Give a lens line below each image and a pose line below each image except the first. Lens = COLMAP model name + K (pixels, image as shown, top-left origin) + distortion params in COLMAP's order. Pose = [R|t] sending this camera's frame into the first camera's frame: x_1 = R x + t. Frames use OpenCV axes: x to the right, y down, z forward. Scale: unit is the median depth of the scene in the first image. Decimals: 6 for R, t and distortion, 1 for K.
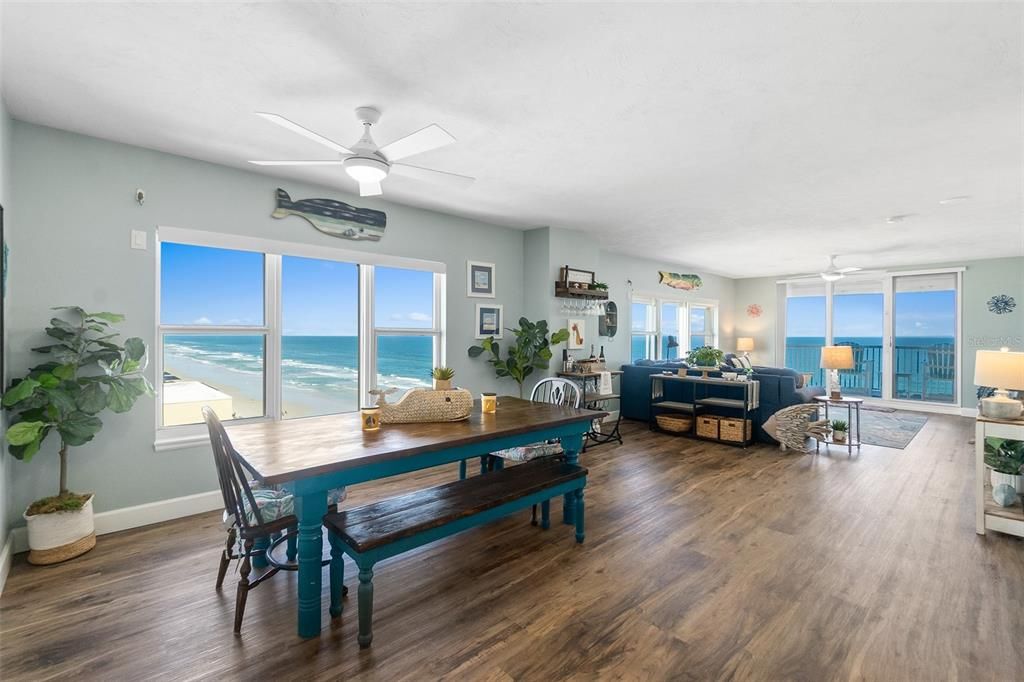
lens RADIAL K [[454.3, 0, 507.4], [0, 454.3, 336.8], [0, 0, 1]] dist [-0.003041, 0.001197]
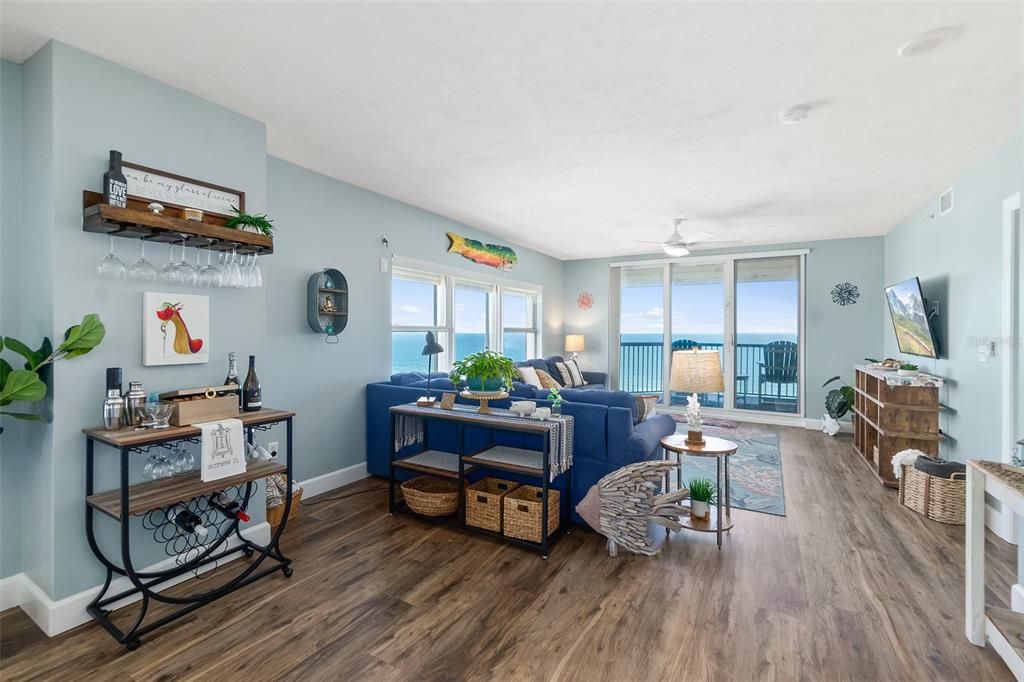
lens RADIAL K [[454.3, 0, 509.7], [0, 454.3, 336.5], [0, 0, 1]] dist [-0.003041, 0.001197]
pose [[0.953371, -0.004893, 0.301762, 0.323855], [0.003253, 0.999977, 0.005937, -0.000478], [-0.301785, -0.004679, 0.953365, 0.514618]]
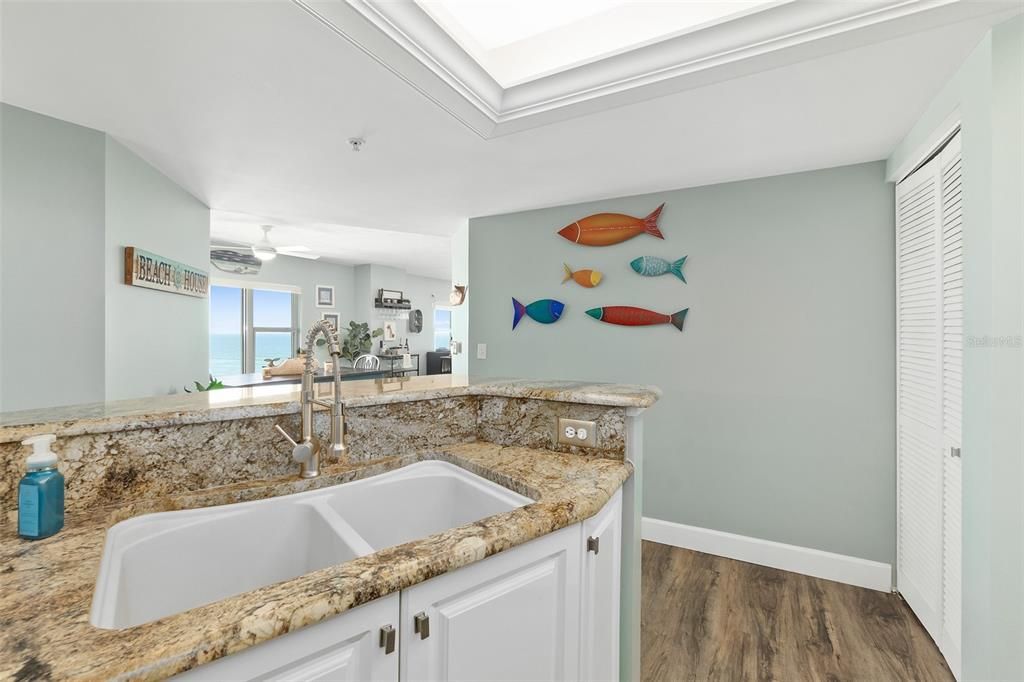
lens RADIAL K [[454.3, 0, 506.3], [0, 454.3, 333.6], [0, 0, 1]] dist [-0.003041, 0.001197]
pose [[0.950669, -0.003019, 0.310193, 0.047625], [0.003275, 0.999995, -0.000304, 0.004741], [-0.310190, 0.001305, 0.950674, -0.642975]]
